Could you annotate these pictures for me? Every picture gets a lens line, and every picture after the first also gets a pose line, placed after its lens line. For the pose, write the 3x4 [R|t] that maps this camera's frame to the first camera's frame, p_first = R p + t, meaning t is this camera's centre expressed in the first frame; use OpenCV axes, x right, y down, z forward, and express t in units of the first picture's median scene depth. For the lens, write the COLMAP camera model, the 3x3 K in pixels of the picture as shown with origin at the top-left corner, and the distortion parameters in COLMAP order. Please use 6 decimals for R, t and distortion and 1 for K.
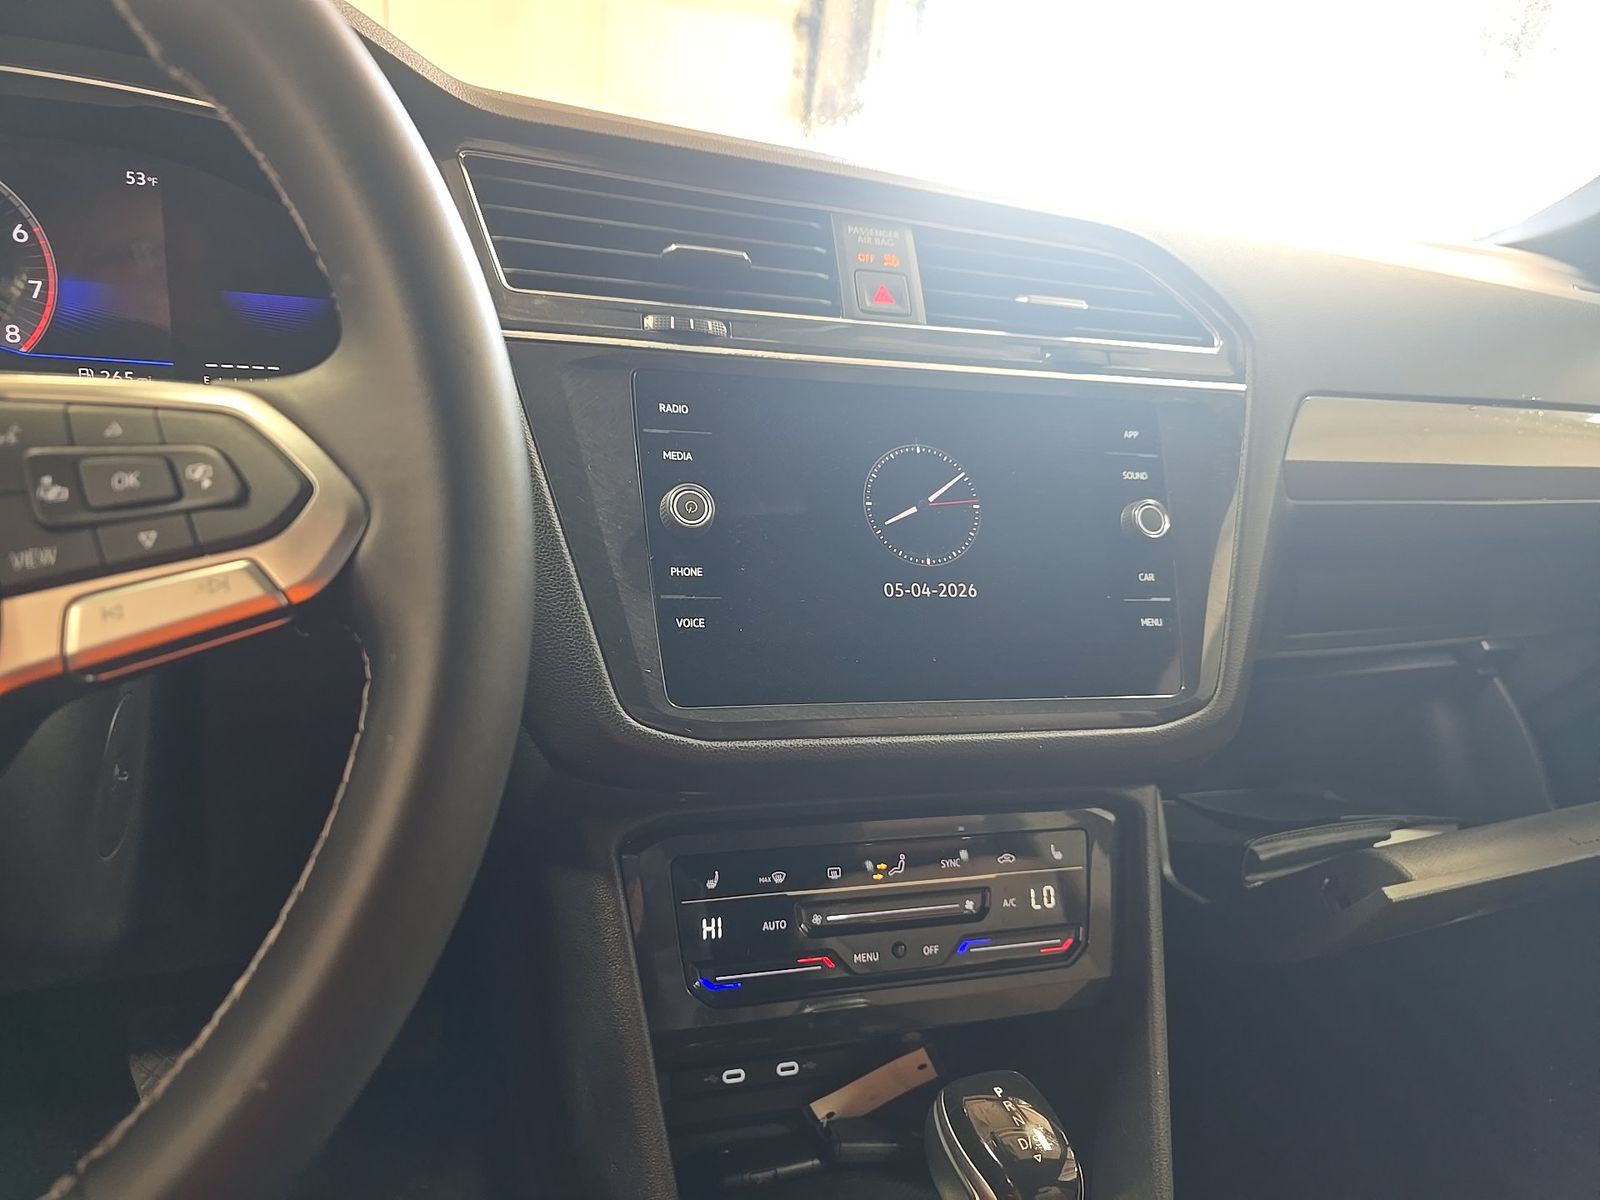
lens RADIAL K [[1069.2, 0, 775.4], [0, 1069.2, 604.2], [0, 0, 1]] dist [0.028923, -0.004269]
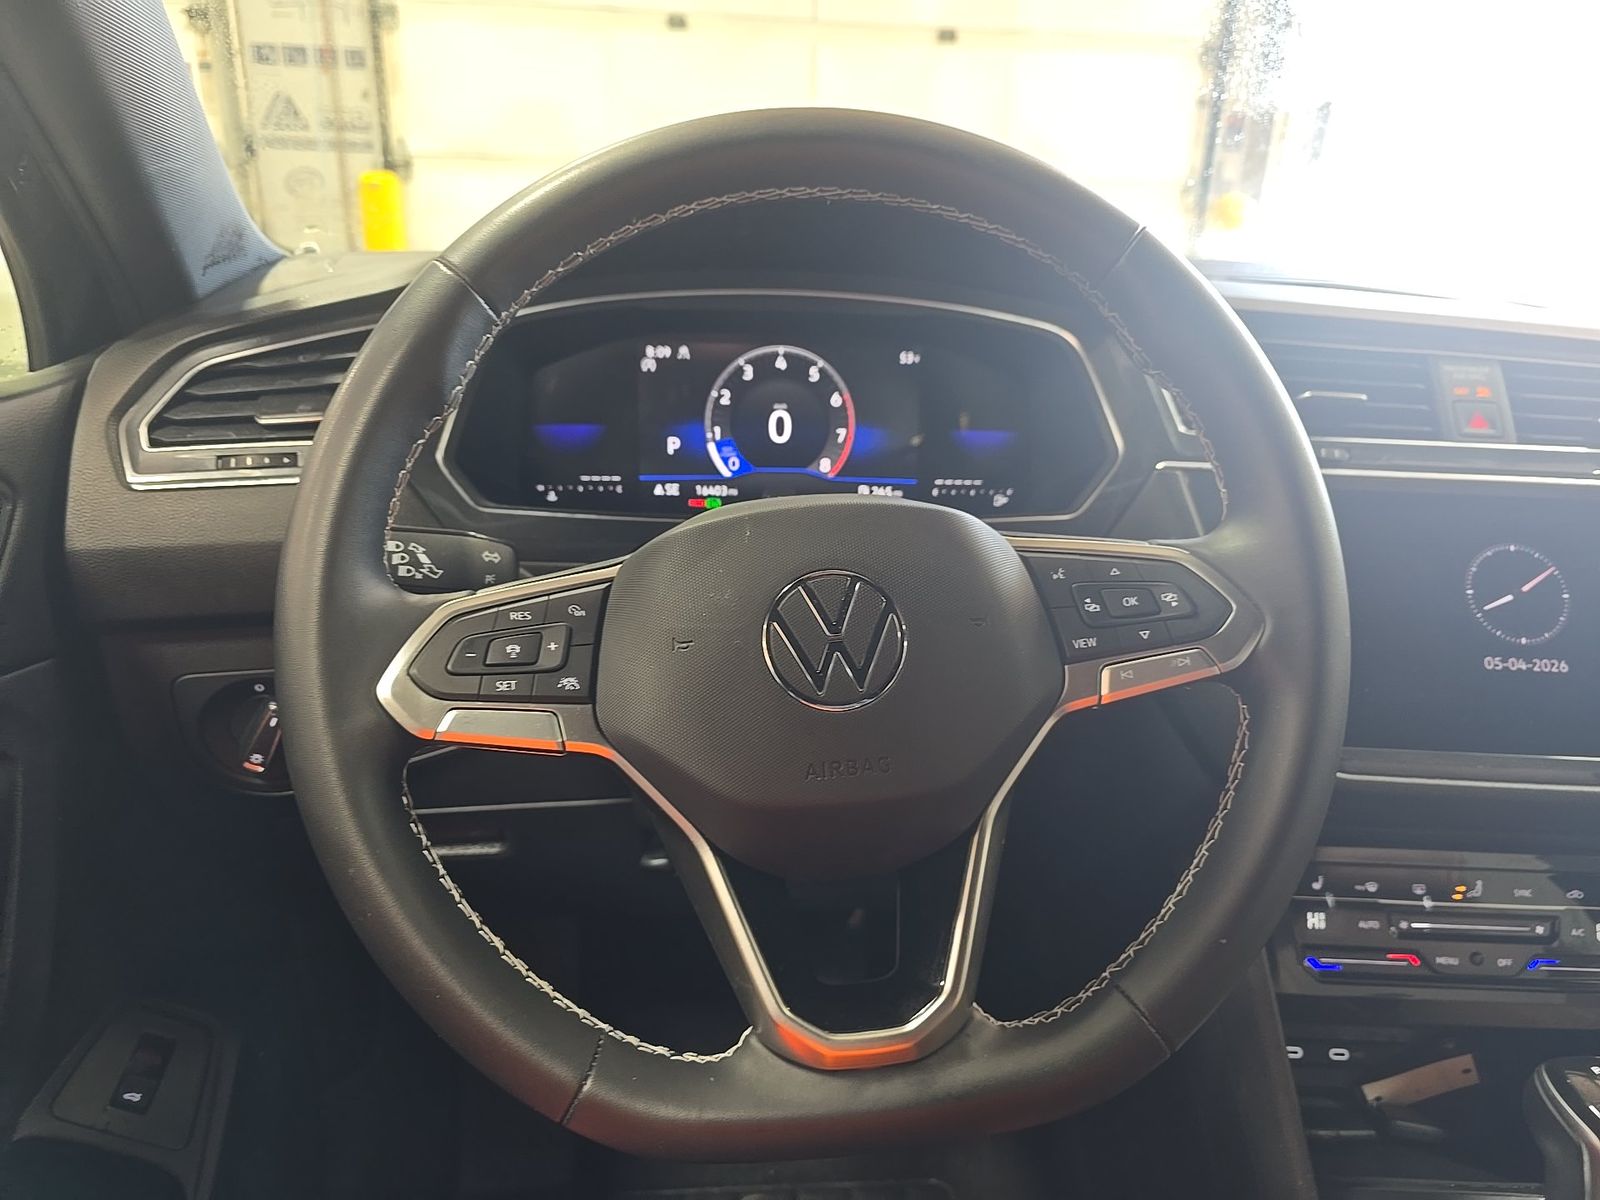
lens RADIAL K [[1072.8, 0, 800.0], [0, 1072.8, 600.0], [0, 0, 1]] dist [0.000784, -0.004106]
pose [[0.954126, 0.031415, -0.297751, -0.275097], [-0.039928, 0.998948, -0.022550, -0.025027], [0.296729, 0.033405, 0.954377, -0.408720]]
